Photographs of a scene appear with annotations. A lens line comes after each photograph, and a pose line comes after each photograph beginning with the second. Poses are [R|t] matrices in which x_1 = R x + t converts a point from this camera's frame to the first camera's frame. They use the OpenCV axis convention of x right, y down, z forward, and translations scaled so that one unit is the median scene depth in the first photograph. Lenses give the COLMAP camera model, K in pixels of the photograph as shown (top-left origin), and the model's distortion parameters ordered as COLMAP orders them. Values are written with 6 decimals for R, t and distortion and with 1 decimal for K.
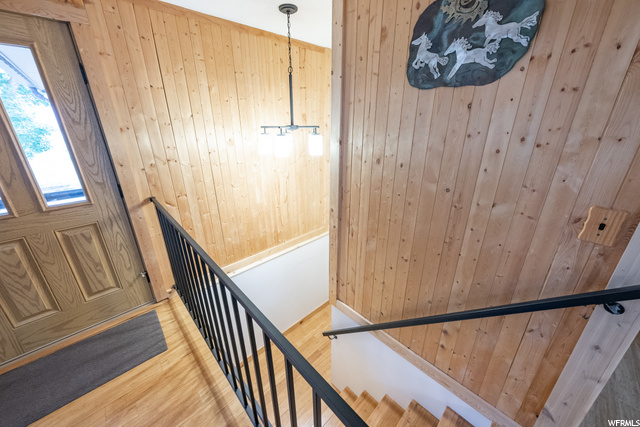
lens RADIAL K [[234.6, 0, 316.3], [0, 234.6, 209.3], [0, 0, 1]] dist [-0.003283, 0.000082]
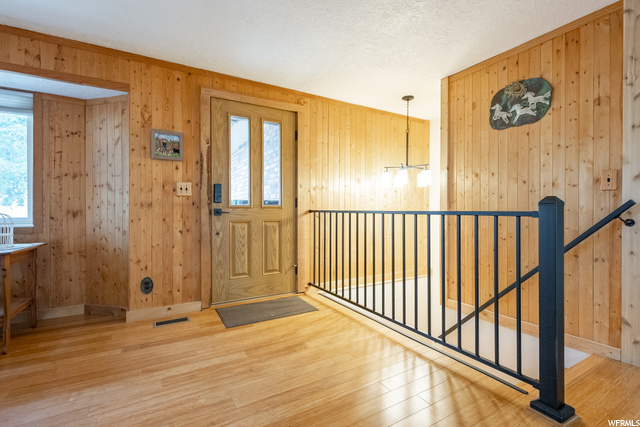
lens RADIAL K [[301.8, 0, 321.3], [0, 301.8, 212.3], [0, 0, 1]] dist [-0.002292, -0.000552]
pose [[0.976279, 0.009531, -0.216309, -0.283785], [-0.082526, 0.939996, -0.331053, 0.720582], [0.200174, 0.341051, 0.918485, -0.883133]]
